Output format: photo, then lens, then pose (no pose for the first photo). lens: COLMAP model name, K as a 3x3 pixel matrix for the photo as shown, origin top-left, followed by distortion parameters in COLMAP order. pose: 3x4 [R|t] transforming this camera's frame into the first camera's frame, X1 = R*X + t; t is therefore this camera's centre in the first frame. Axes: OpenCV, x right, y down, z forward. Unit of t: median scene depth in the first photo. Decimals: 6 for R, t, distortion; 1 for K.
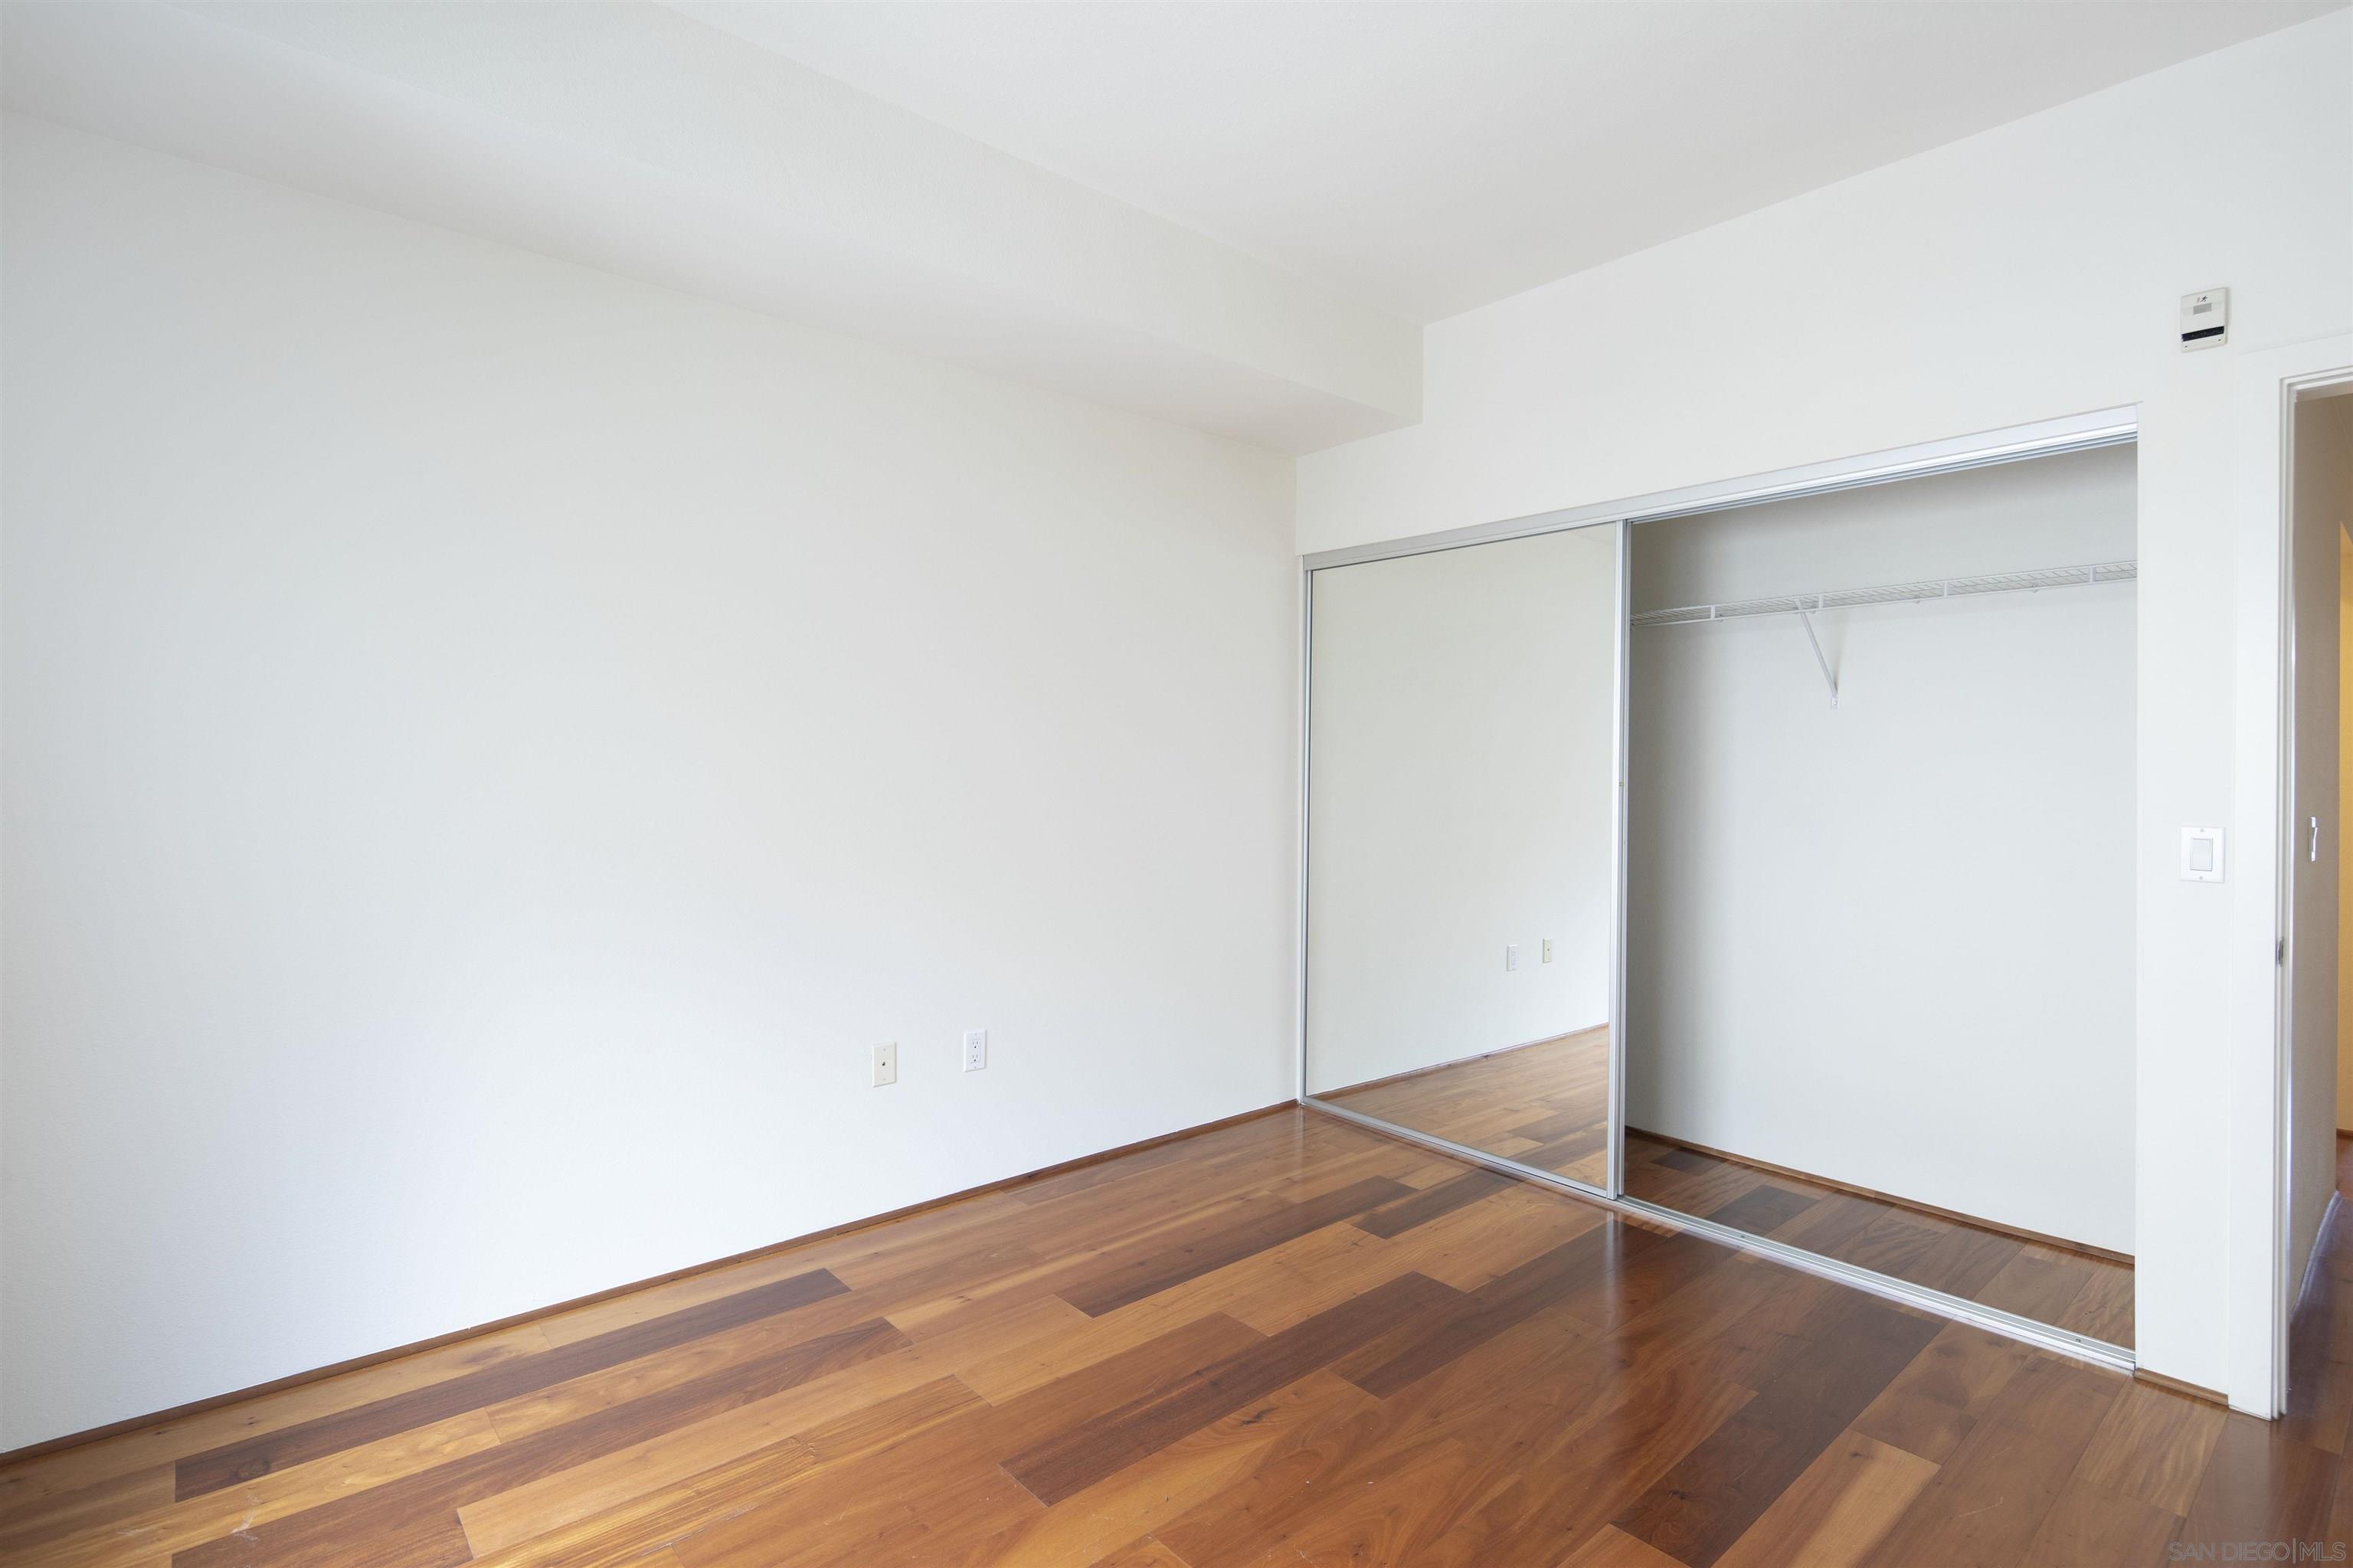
lens RADIAL K [[1137.9, 0, 1176.5], [0, 1137.9, 760.0], [0, 0, 1]] dist [0.010989, -0.006694]
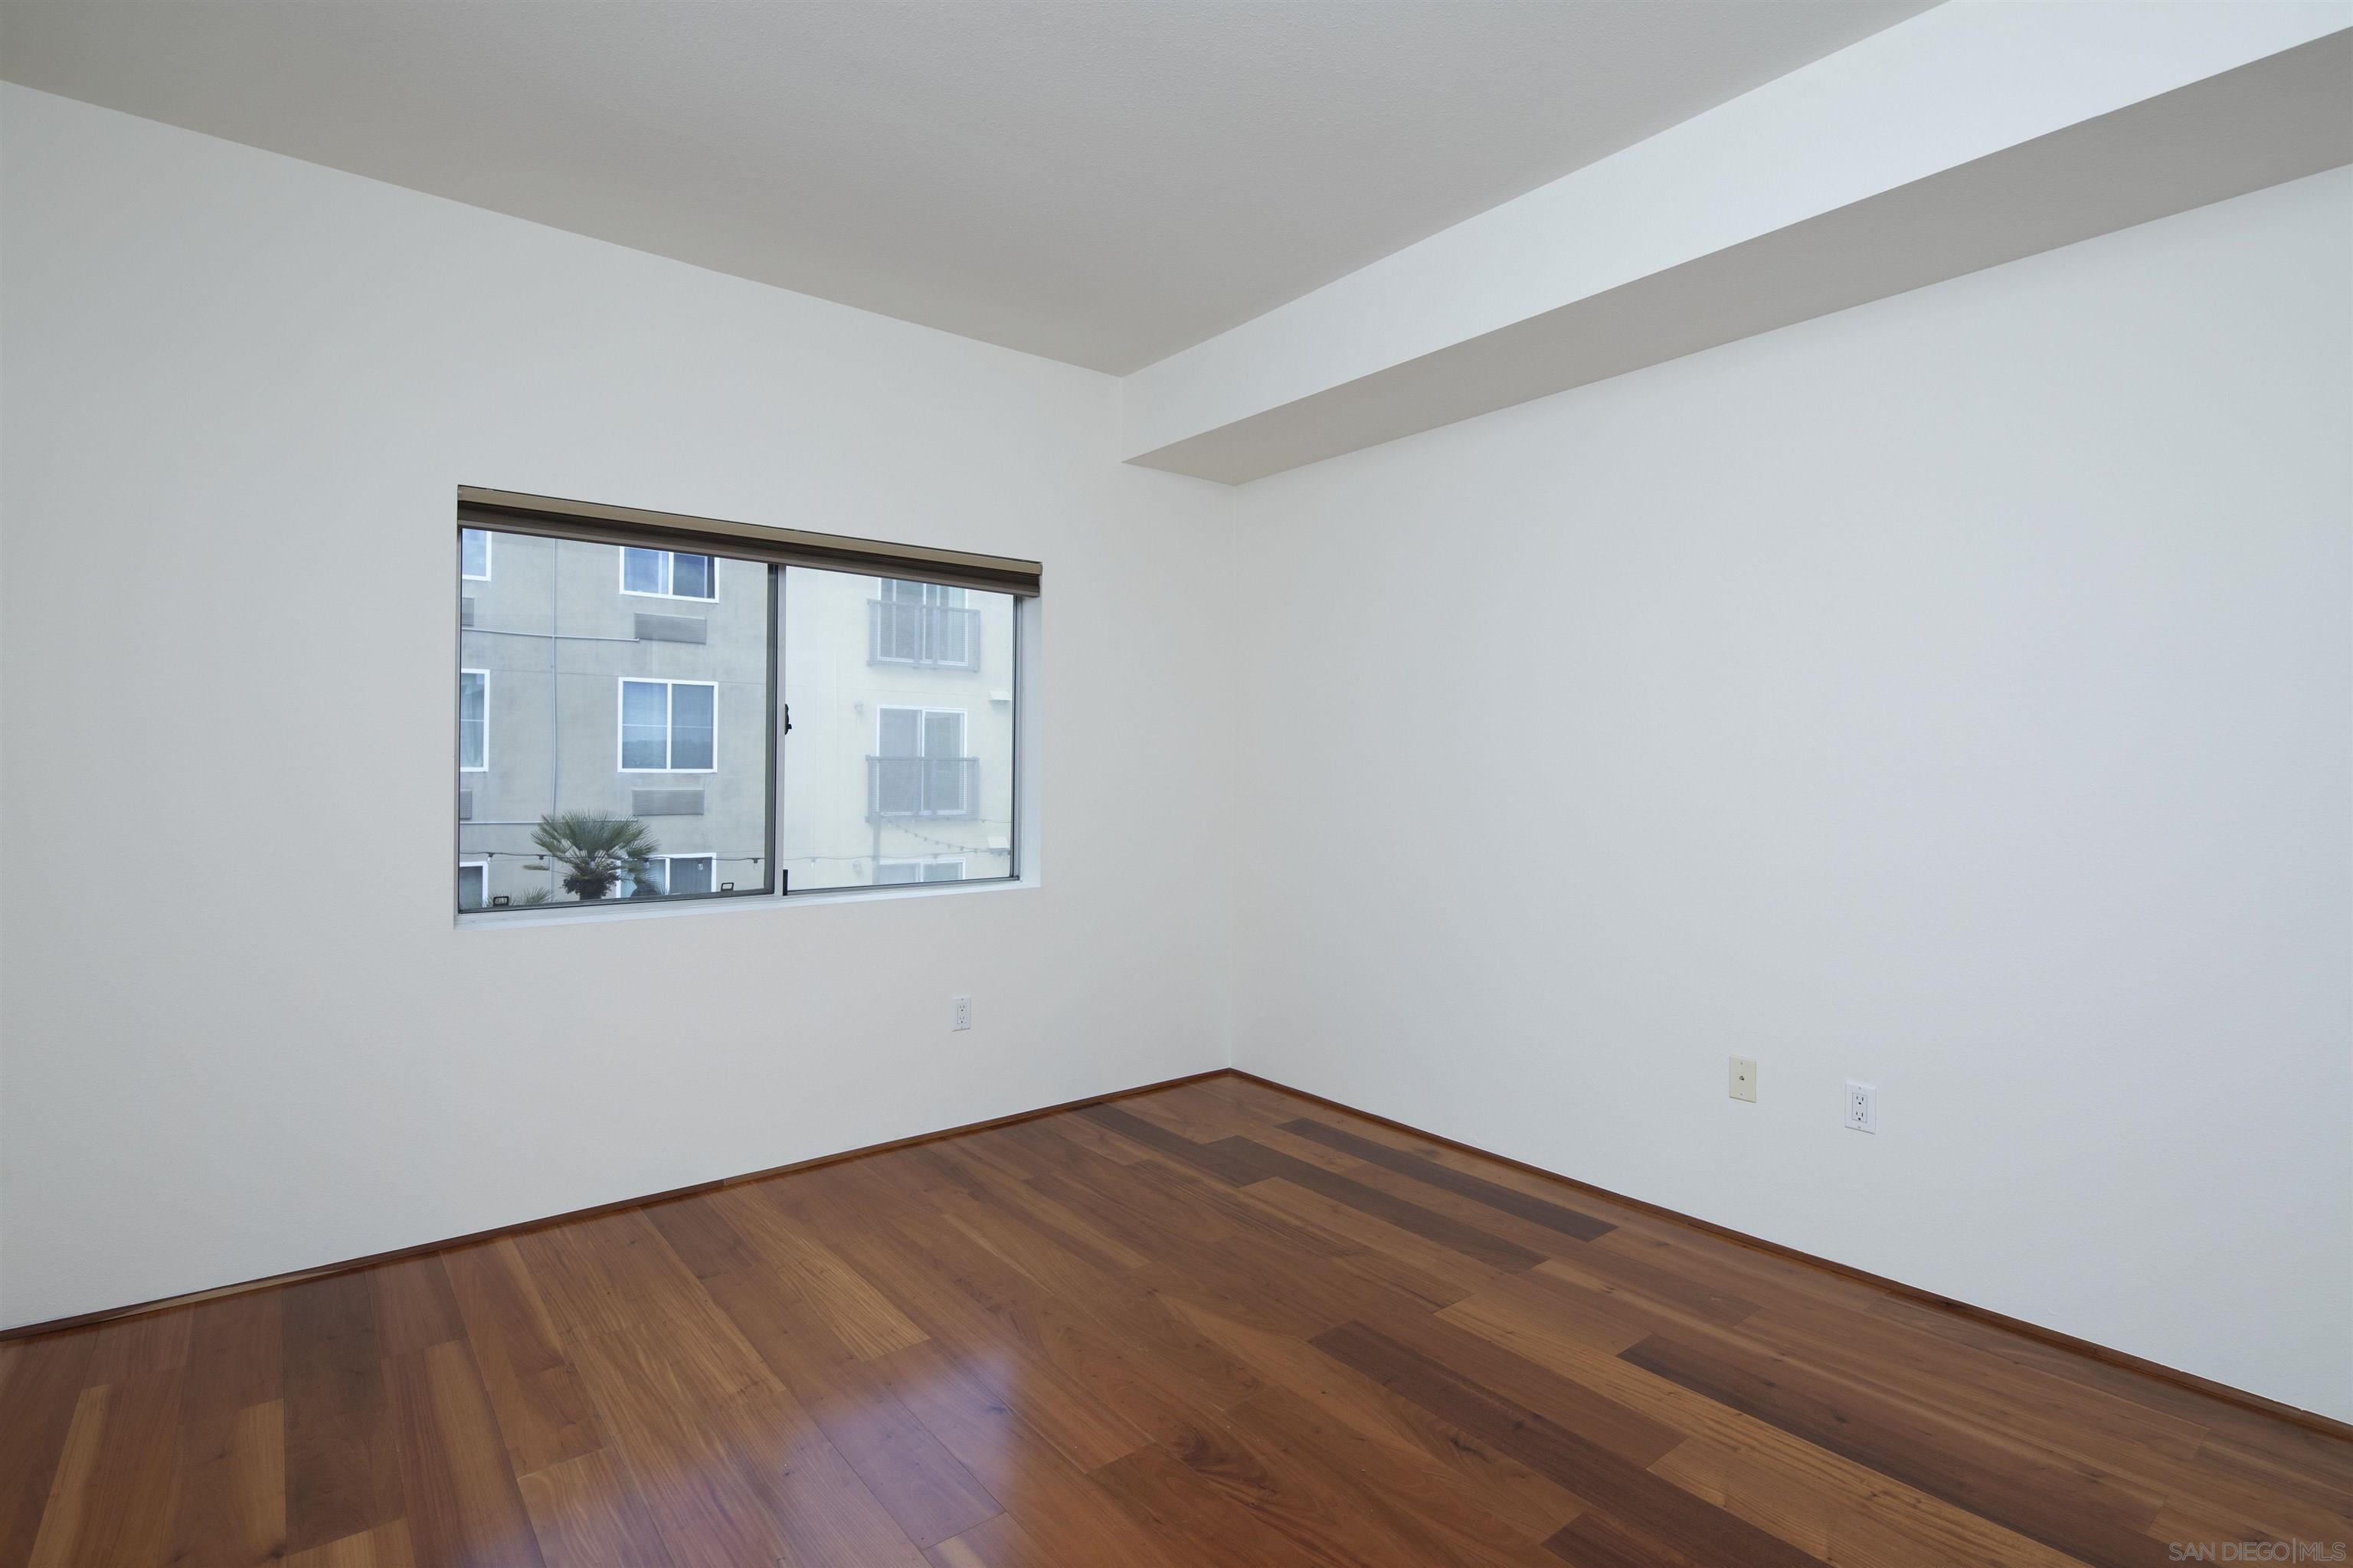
lens RADIAL K [[1137.9, 0, 1176.5], [0, 1137.9, 760.0], [0, 0, 1]] dist [0.010989, -0.006694]
pose [[-0.047567, -0.011943, -0.998797, 0.836245], [0.002804, 0.999923, -0.012090, 0.007493], [0.998864, -0.003375, -0.047529, 0.643310]]
